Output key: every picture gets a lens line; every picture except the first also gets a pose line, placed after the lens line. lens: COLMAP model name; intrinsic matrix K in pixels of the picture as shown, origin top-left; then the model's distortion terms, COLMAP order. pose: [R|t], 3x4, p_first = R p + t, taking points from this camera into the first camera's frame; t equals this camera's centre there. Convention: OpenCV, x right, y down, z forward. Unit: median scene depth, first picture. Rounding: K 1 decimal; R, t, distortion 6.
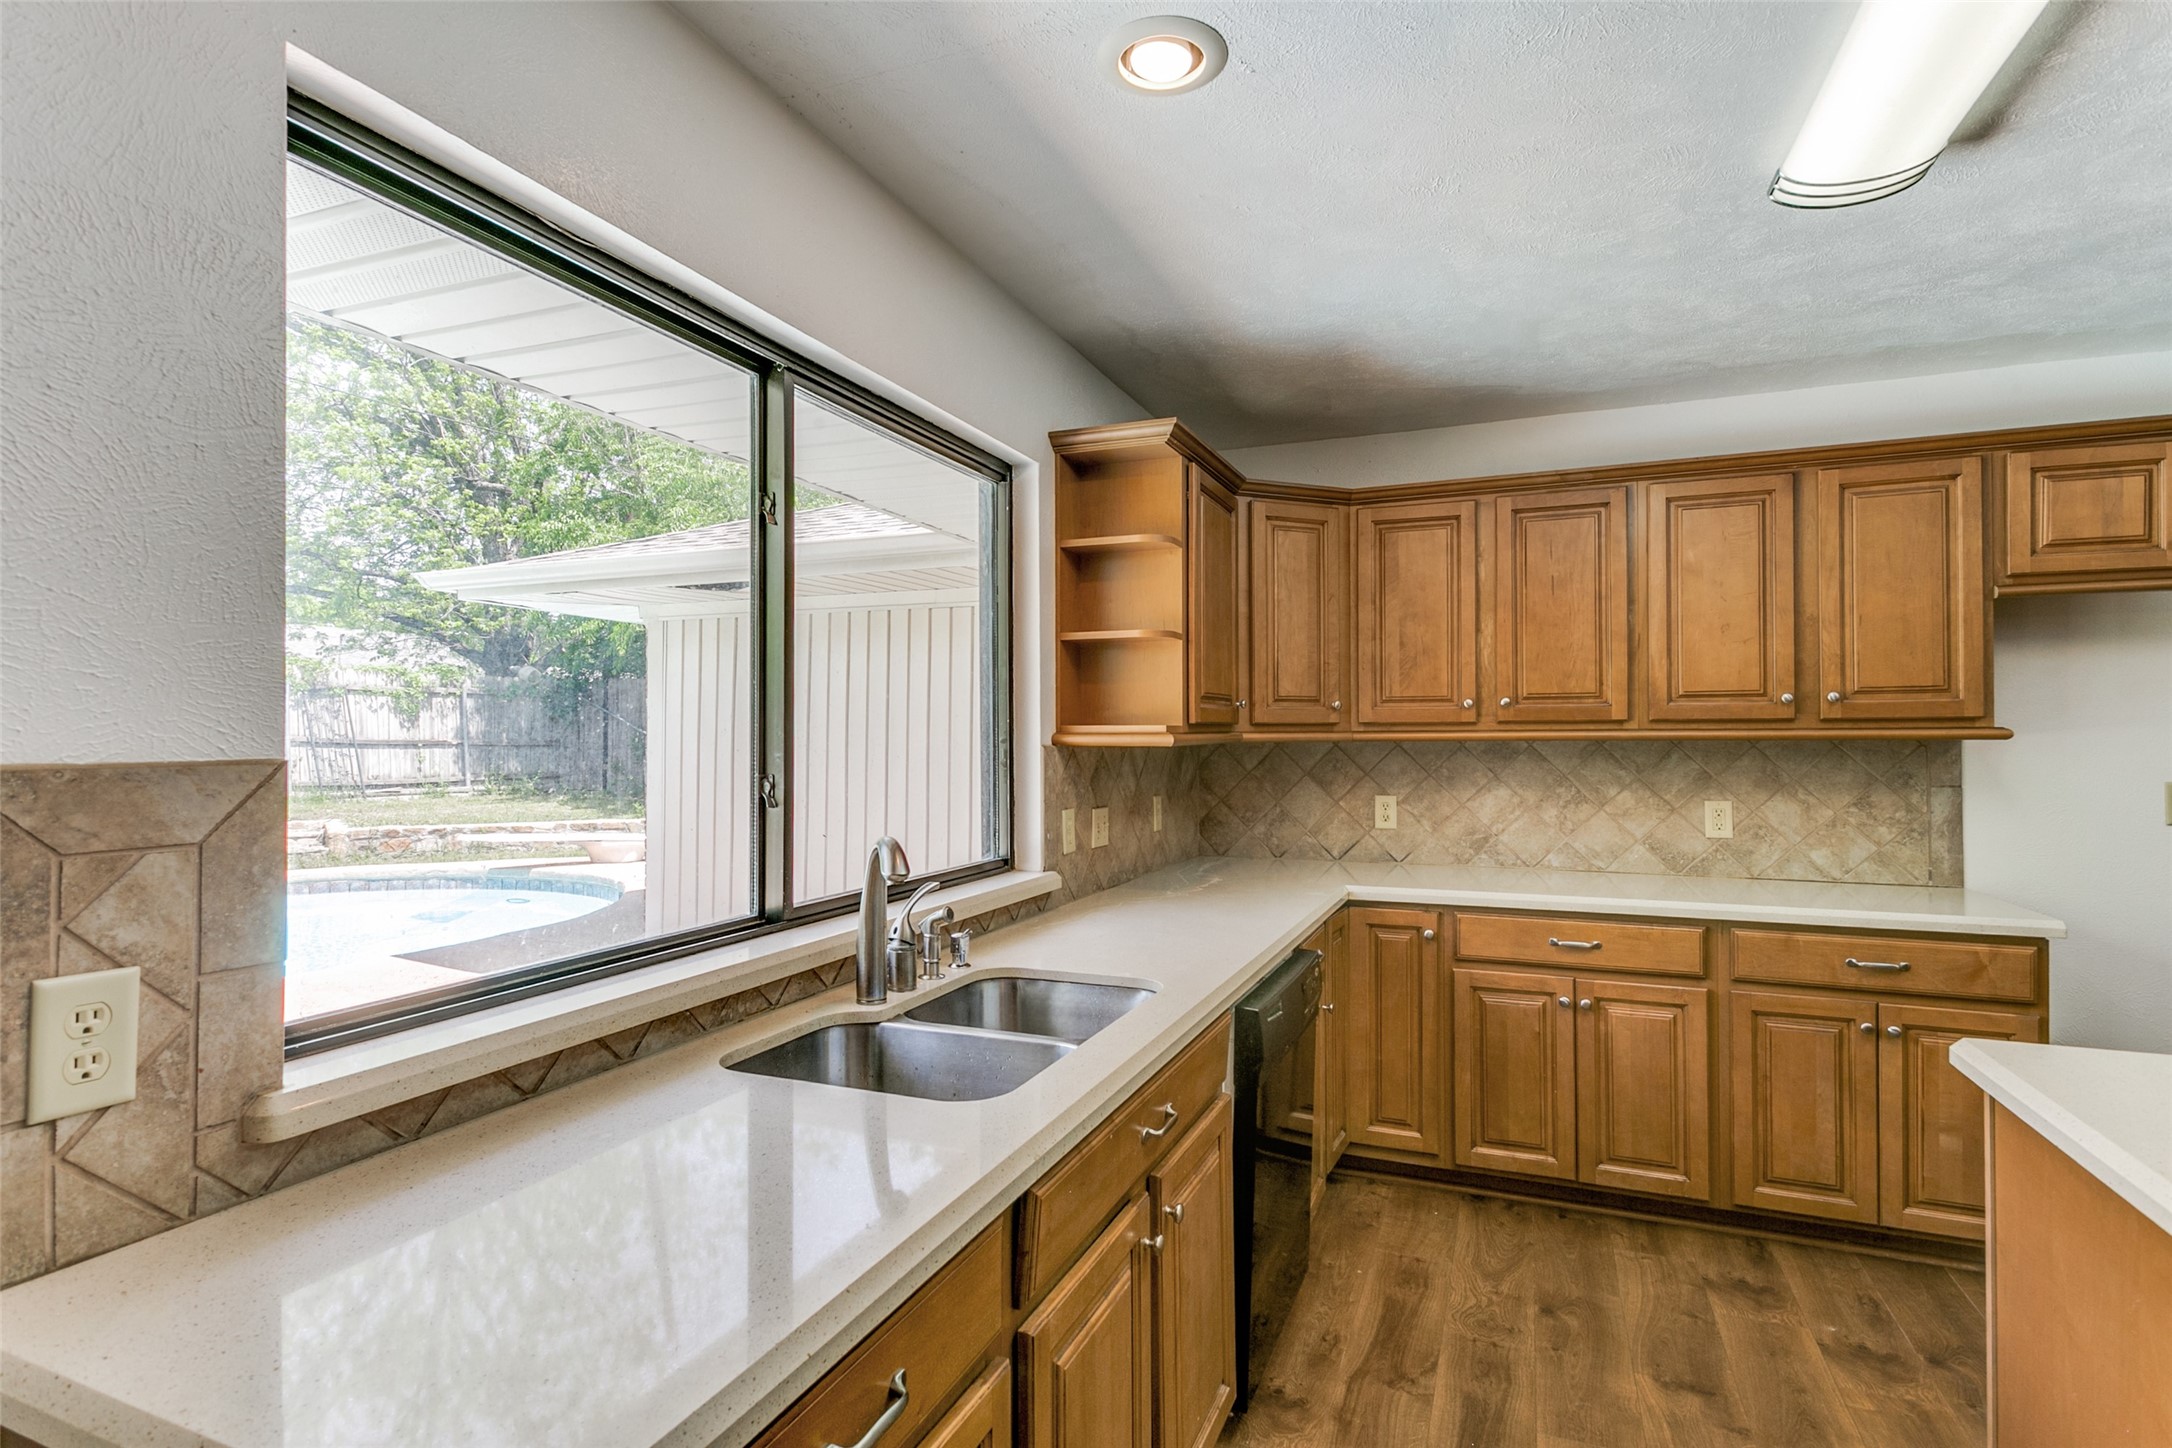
lens RADIAL K [[1052.2, 0, 1084.4], [0, 1052.2, 722.5], [0, 0, 1]] dist [0.012946, -0.006377]
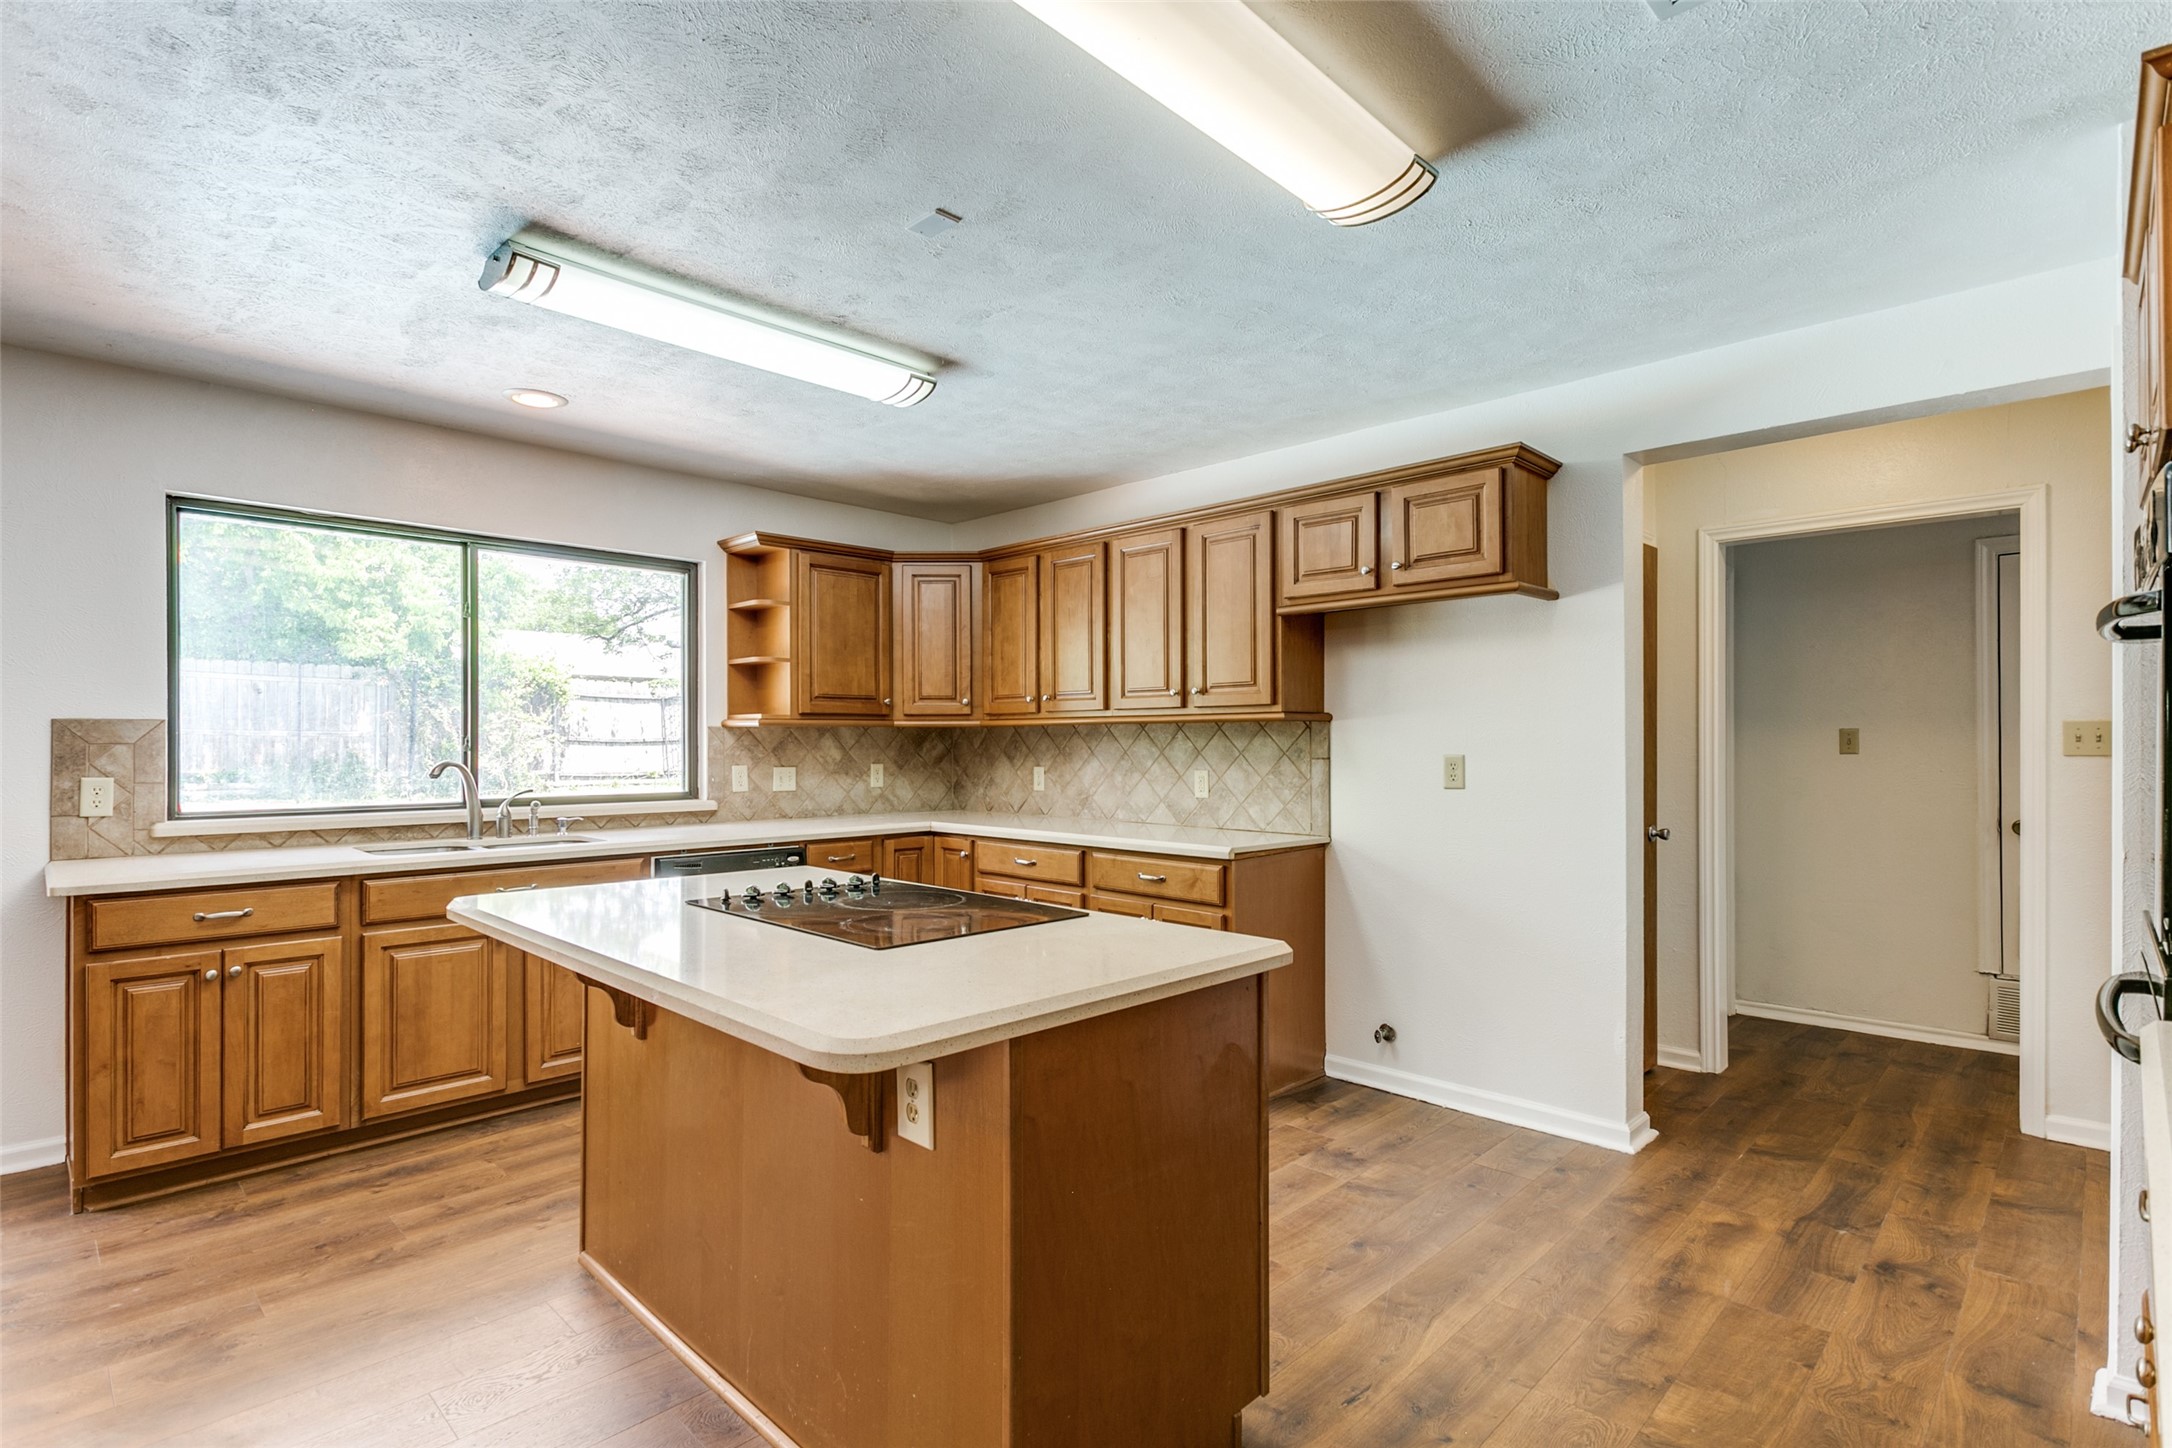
lens RADIAL K [[1052.2, 0, 1079.4], [0, 1052.2, 739.4], [0, 0, 1]] dist [0.012946, -0.006377]
pose [[0.920090, 0.000817, -0.391707, 1.077316], [0.003488, 0.999941, 0.010278, 0.023330], [0.391693, -0.010823, 0.920033, -0.314784]]
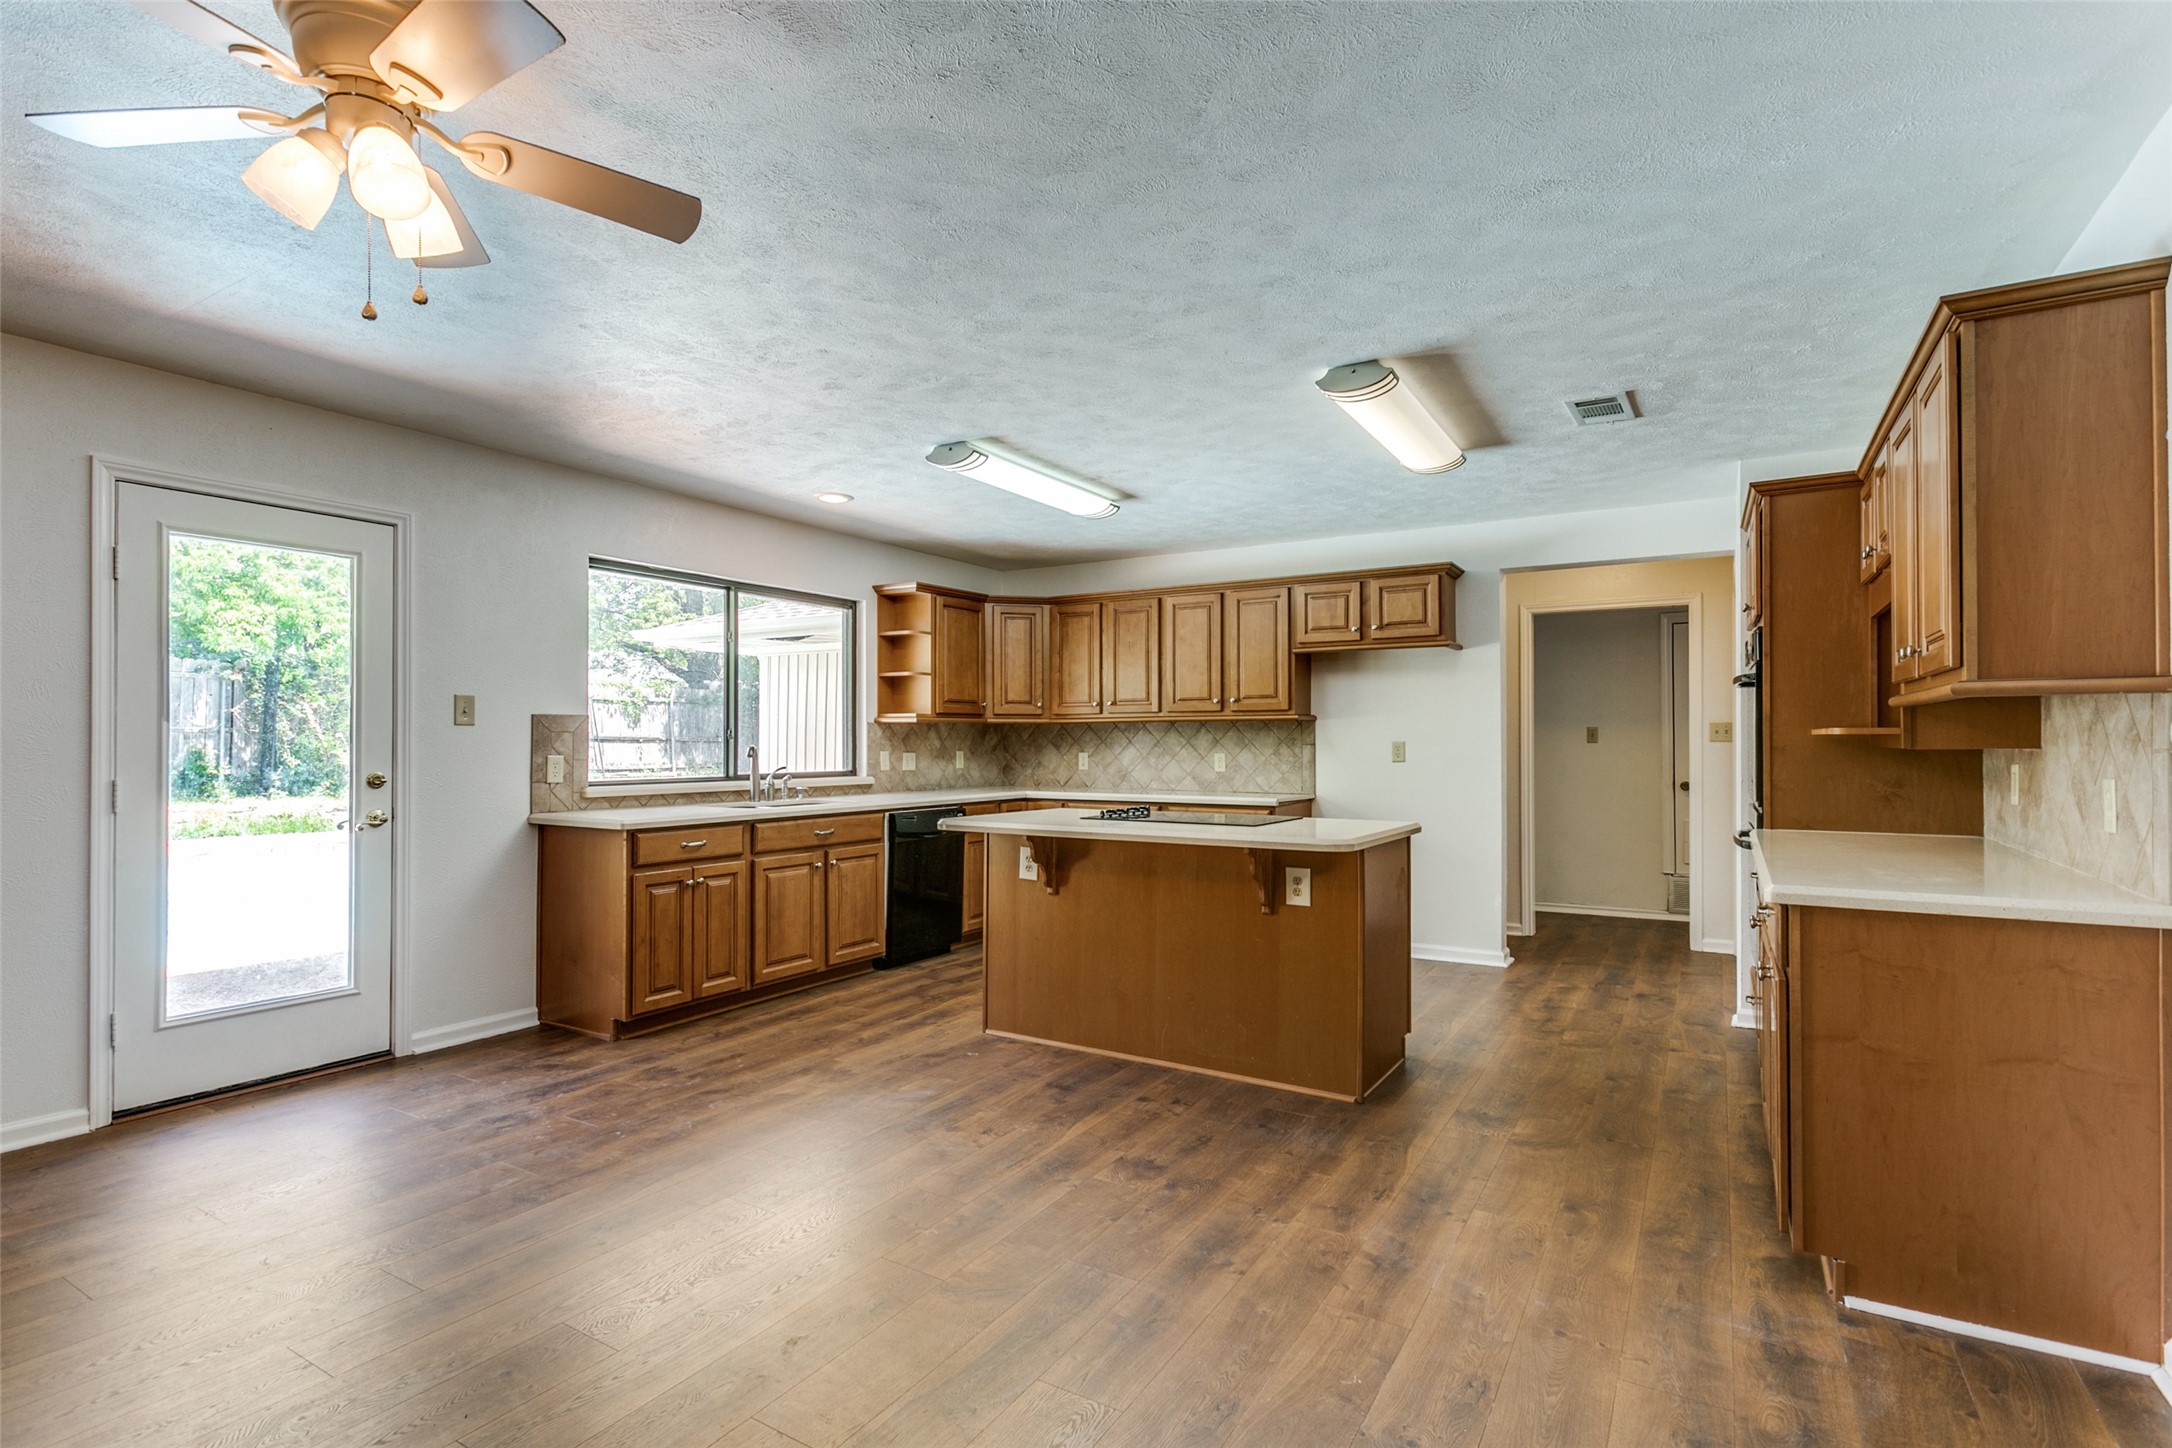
lens RADIAL K [[1052.2, 0, 1079.1], [0, 1052.2, 732.3], [0, 0, 1]] dist [0.012946, -0.006377]
pose [[0.984760, 0.000552, -0.173920, 0.751145], [0.000153, 0.999992, 0.004039, 0.030100], [0.173921, -0.004004, 0.984751, -1.097458]]
